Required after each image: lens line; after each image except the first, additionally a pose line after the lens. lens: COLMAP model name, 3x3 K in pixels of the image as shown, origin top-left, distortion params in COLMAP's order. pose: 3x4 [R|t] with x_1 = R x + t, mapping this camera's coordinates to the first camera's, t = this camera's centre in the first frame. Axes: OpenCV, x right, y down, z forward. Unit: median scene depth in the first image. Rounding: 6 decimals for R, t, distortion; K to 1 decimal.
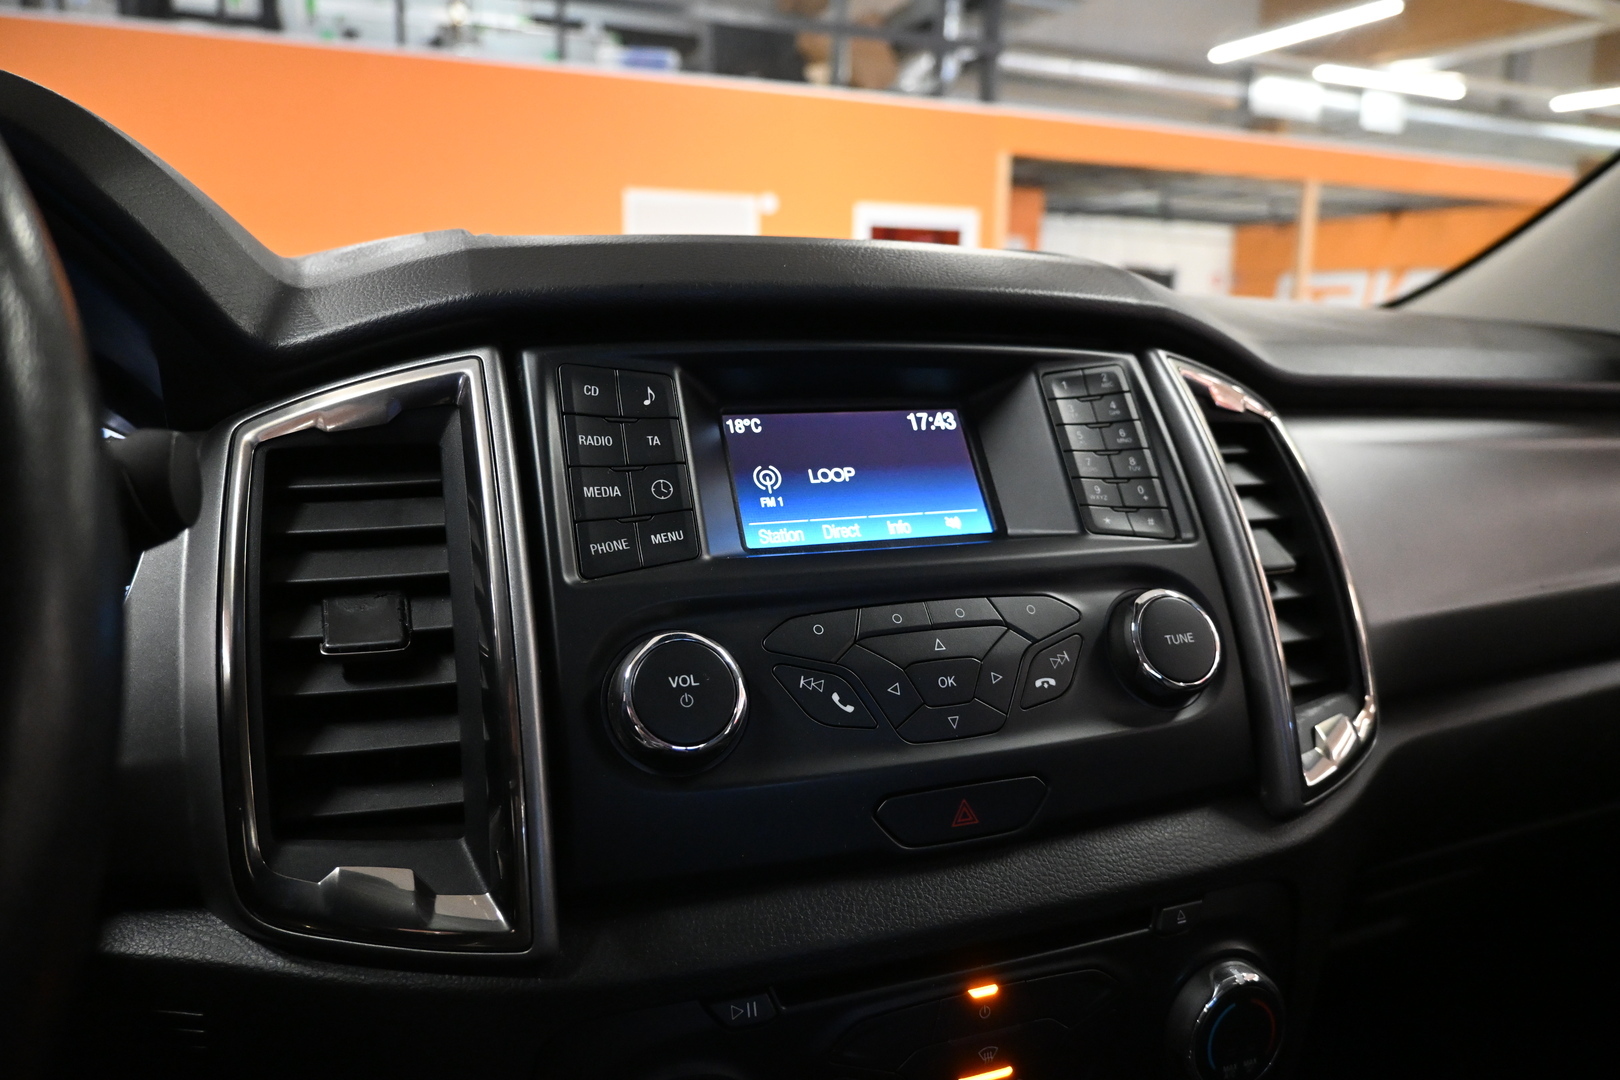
lens RADIAL K [[1097.2, 0, 810.0], [0, 1097.2, 540.0], [0, 0, 1]] dist [-0.007115, -0.003281]
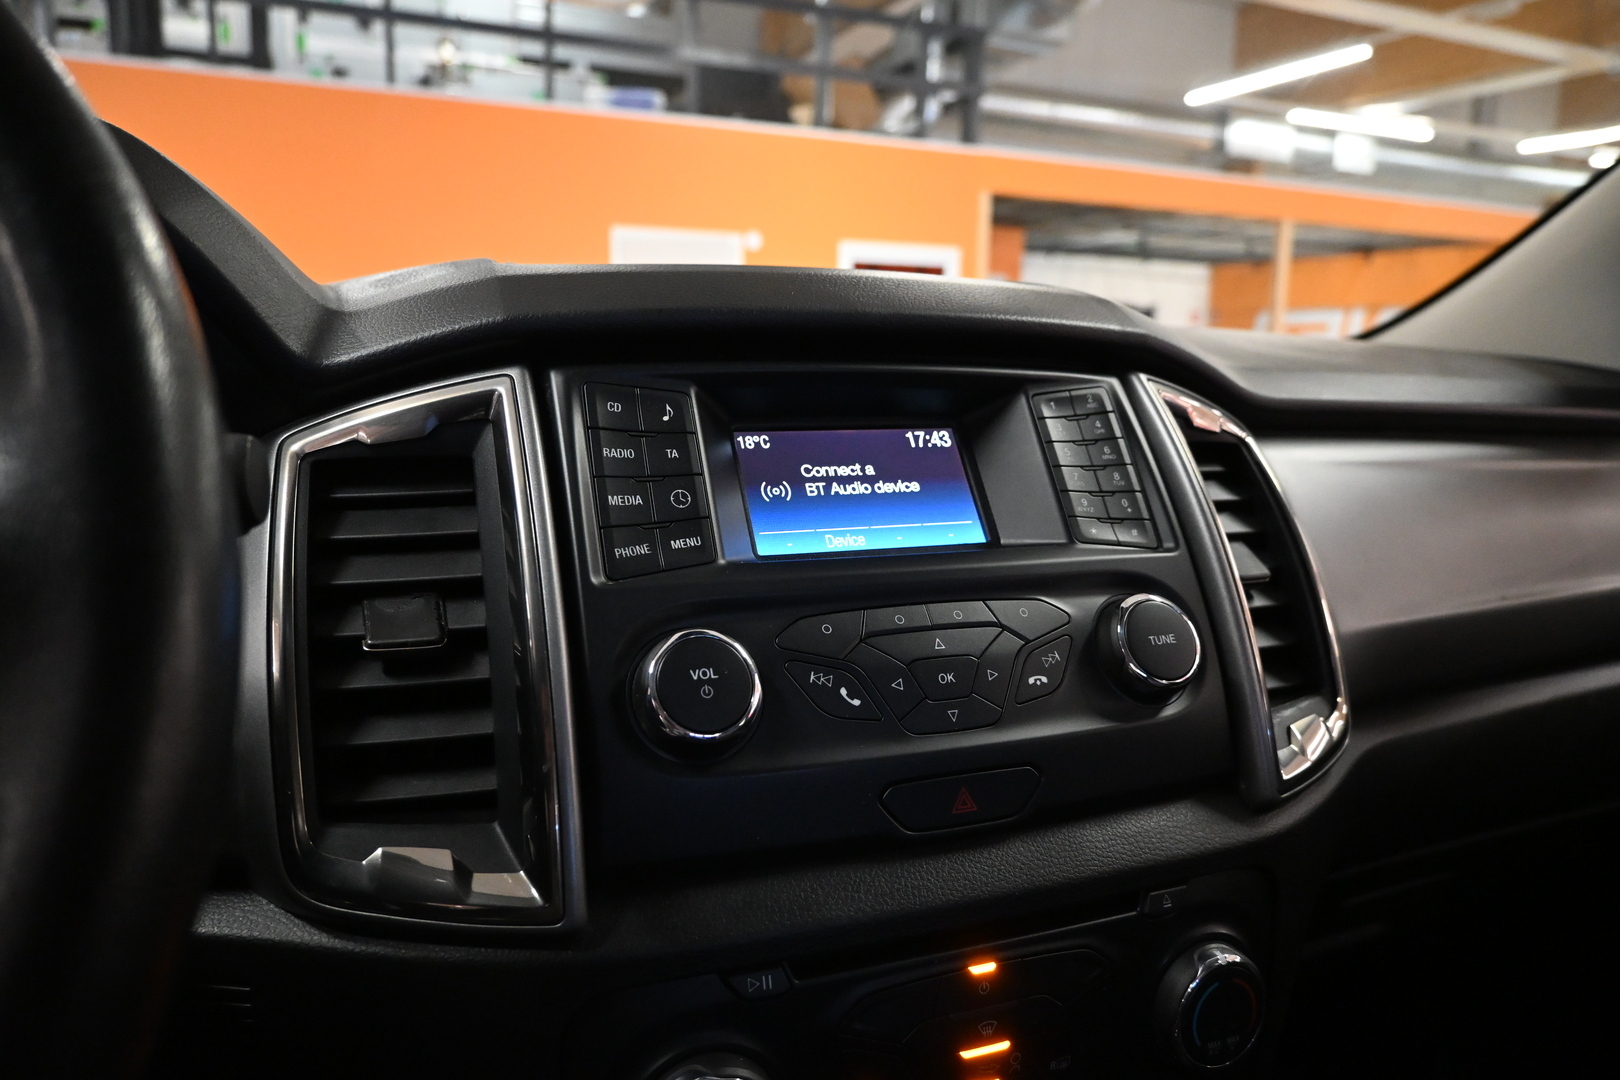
lens RADIAL K [[1097.2, 0, 810.0], [0, 1097.2, 540.0], [0, 0, 1]] dist [-0.007115, -0.003281]
pose [[0.999883, -0.000159, 0.015295, -0.022235], [0.000644, 0.999498, -0.031676, 0.025463], [-0.015282, 0.031683, 0.999381, -0.064657]]
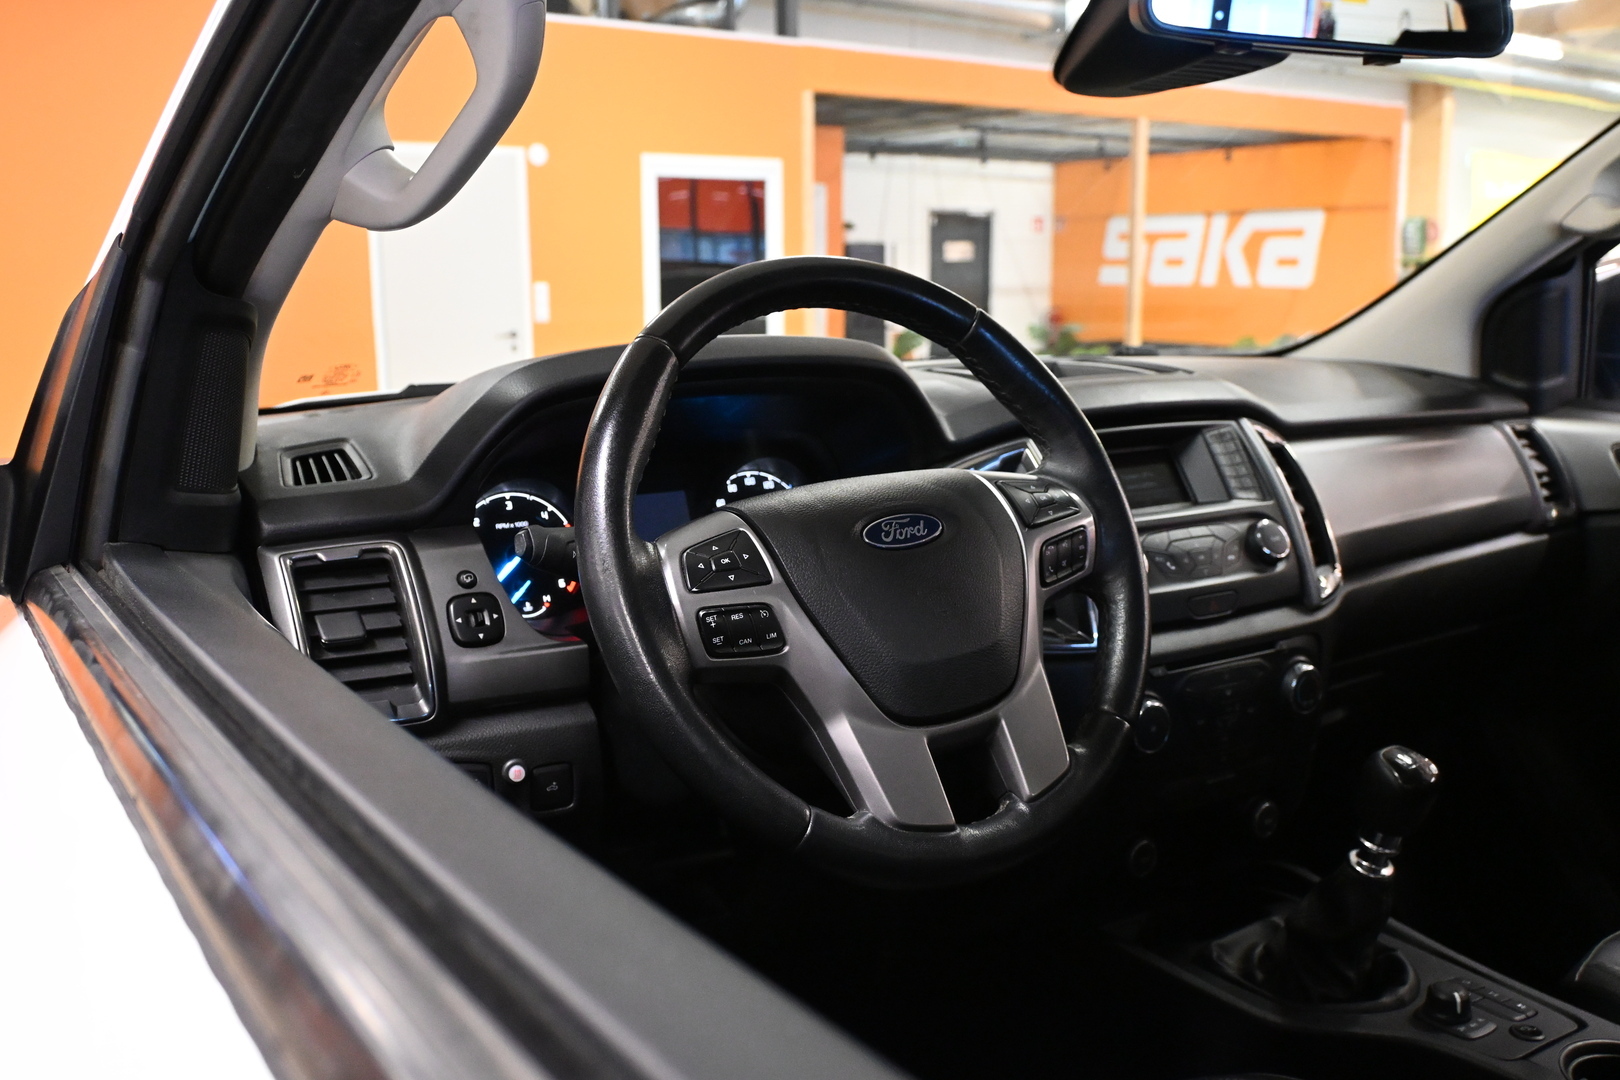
lens RADIAL K [[1439.0, 0, 810.0], [0, 1439.0, 540.0], [0, 0, 1]] dist [-0.001436, -0.009161]
pose [[0.978673, -0.057266, 0.197280, -1.329112], [0.059488, 0.998215, -0.005352, 0.045431], [-0.196622, 0.016974, 0.980332, -1.986485]]
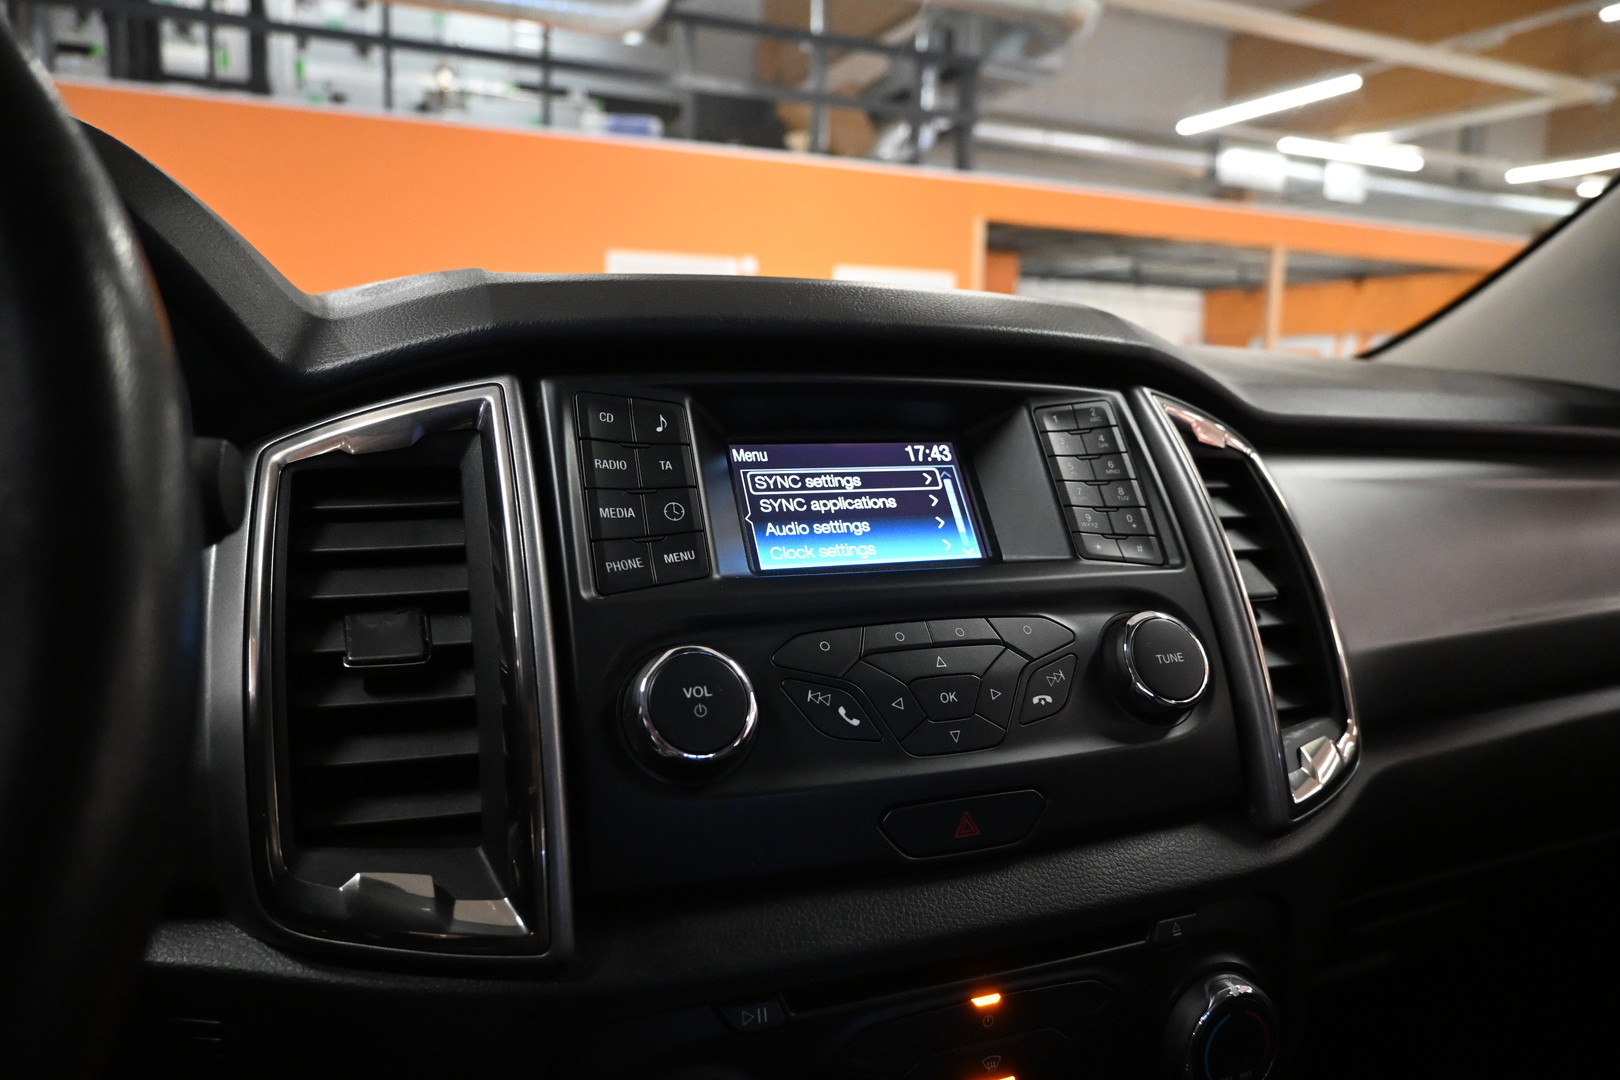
lens RADIAL K [[1097.2, 0, 810.0], [0, 1097.2, 540.0], [0, 0, 1]] dist [-0.007115, -0.003281]
pose [[0.999794, 0.001948, 0.020223, -0.024294], [-0.000850, 0.998532, -0.054167, 0.033324], [-0.020299, 0.054139, 0.998327, -0.035394]]
